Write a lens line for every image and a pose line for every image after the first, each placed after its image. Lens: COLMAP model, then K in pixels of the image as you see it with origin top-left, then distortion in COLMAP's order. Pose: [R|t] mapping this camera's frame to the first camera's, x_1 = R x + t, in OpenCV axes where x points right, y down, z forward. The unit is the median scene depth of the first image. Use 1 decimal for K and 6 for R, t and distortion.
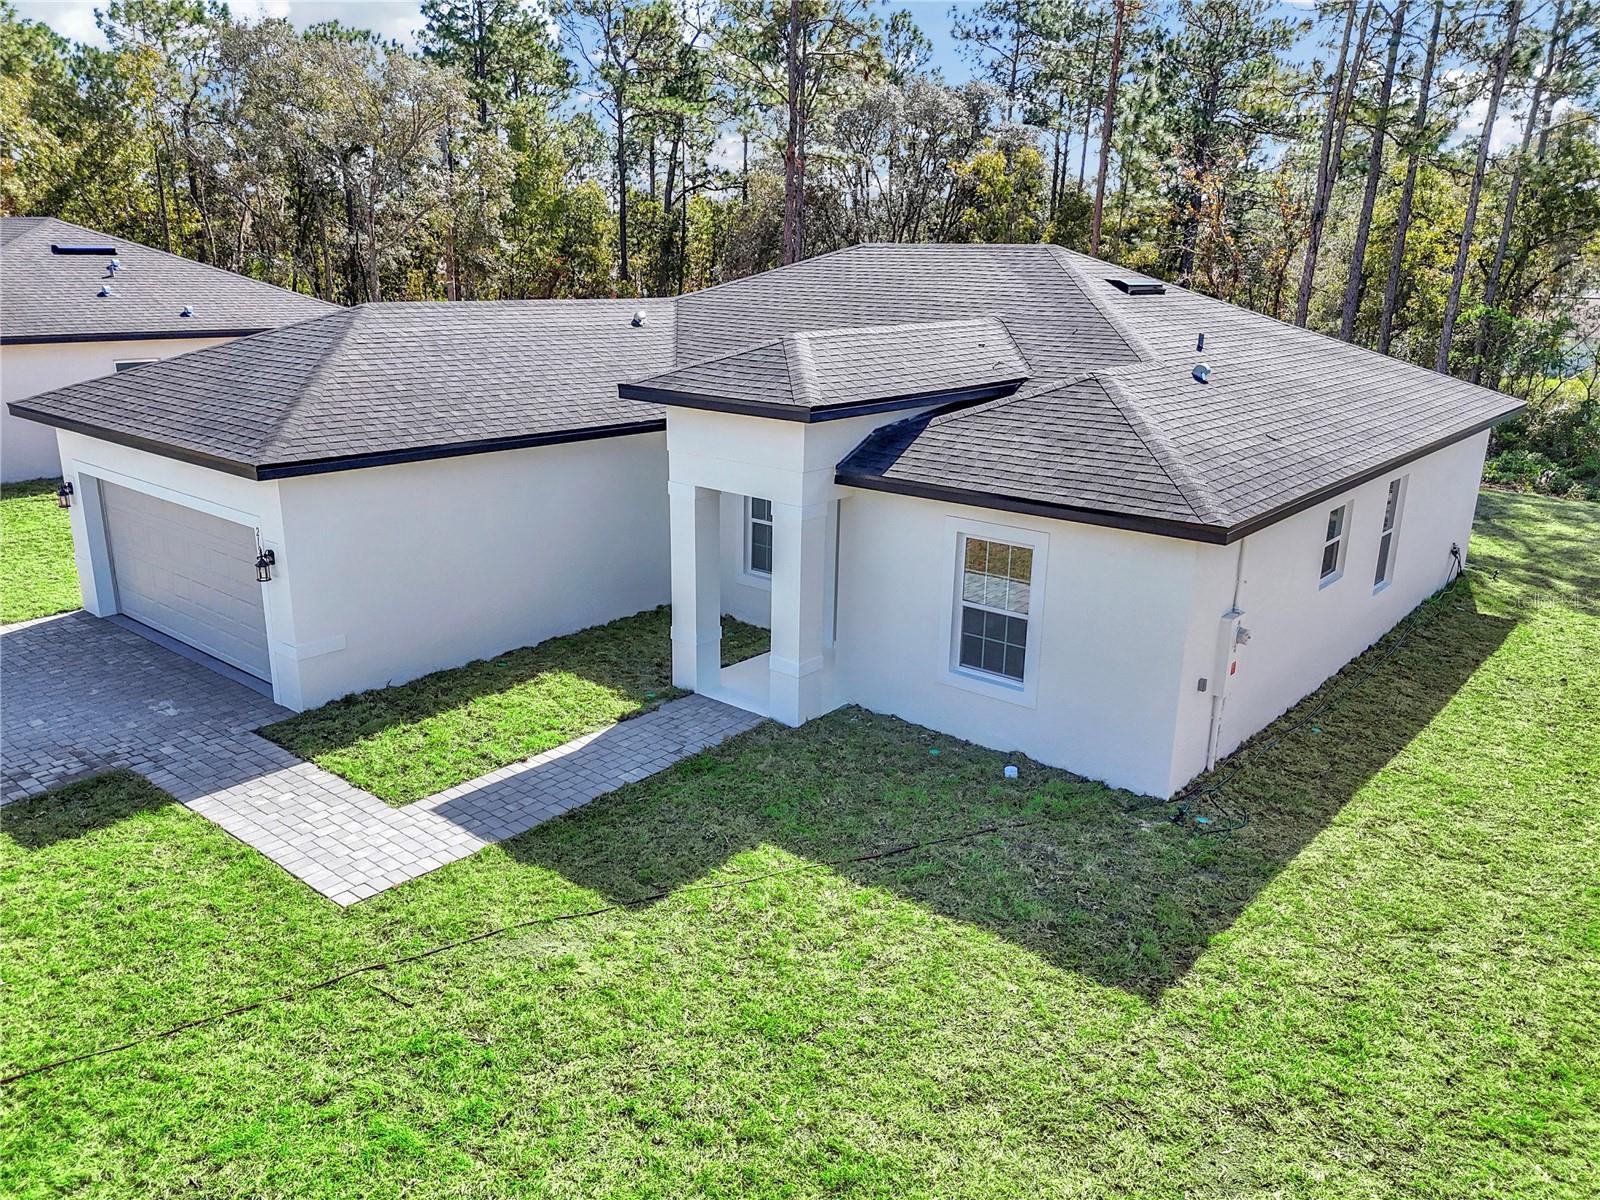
lens RADIAL K [[1209.0, 0, 800.0], [0, 1209.0, 600.0], [0, 0, 1]] dist [0.094176, -0.109299]
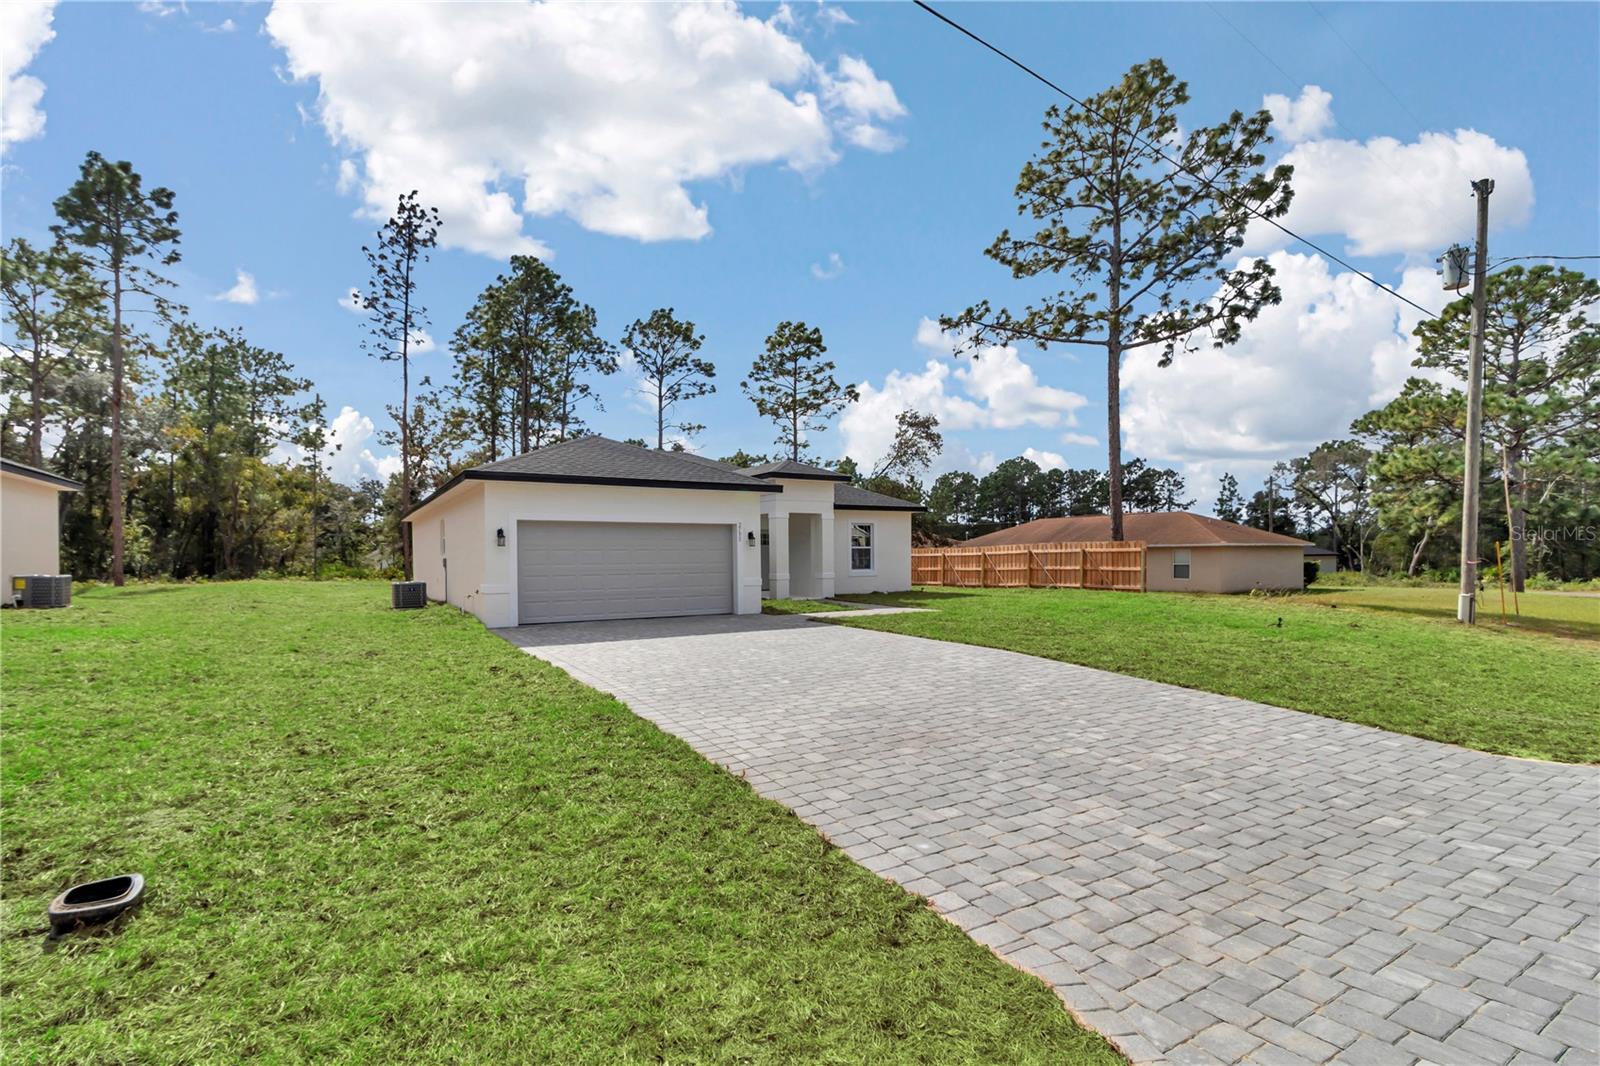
lens RADIAL K [[737.7, 0, 786.0], [0, 737.7, 561.7], [0, 0, 1]] dist [0.001269, -0.000152]
pose [[0.308397, -0.027081, 0.950872, -1.709696], [0.280444, 0.957756, -0.063679, 0.110359], [-0.908979, 0.286305, 0.302964, 0.611034]]
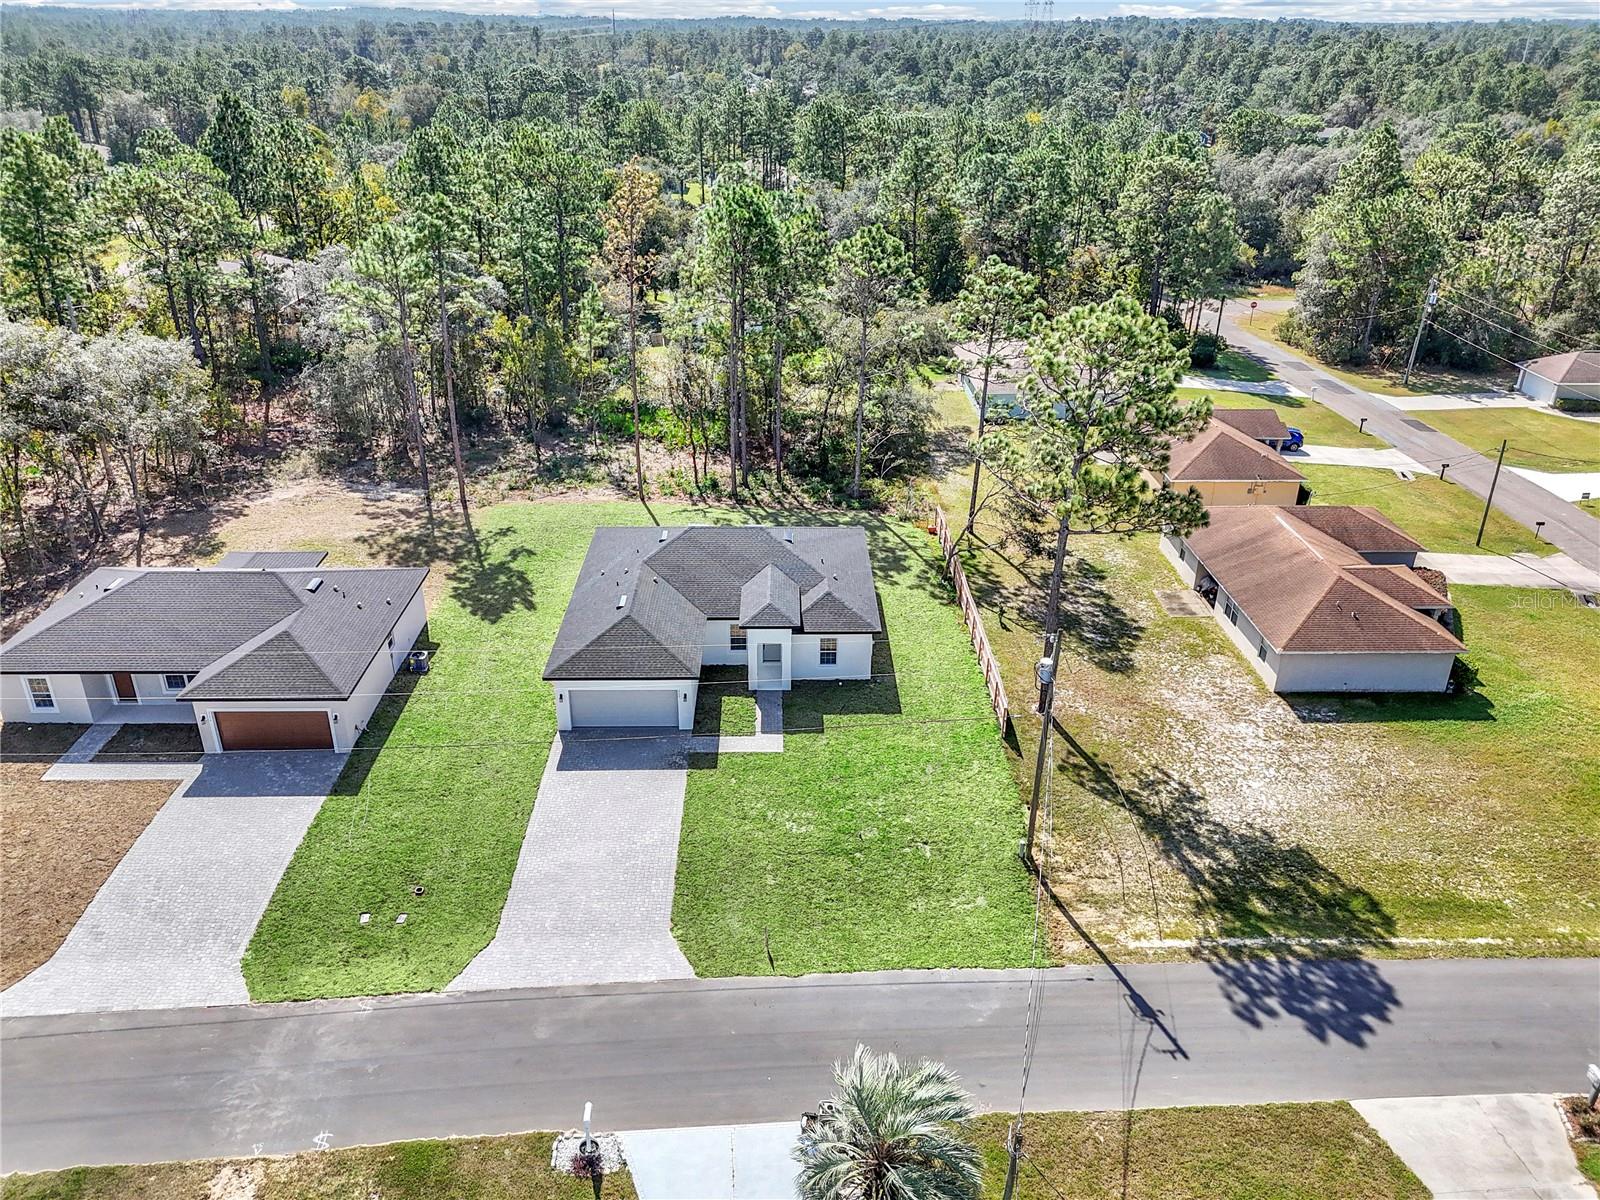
lens RADIAL K [[1209.0, 0, 800.0], [0, 1209.0, 600.0], [0, 0, 1]] dist [0.094176, -0.109299]
pose [[0.749531, -0.301924, 0.589106, -2.556382], [0.190985, 0.950716, 0.244261, -1.314302], [-0.633821, -0.070571, 0.770254, -2.442405]]
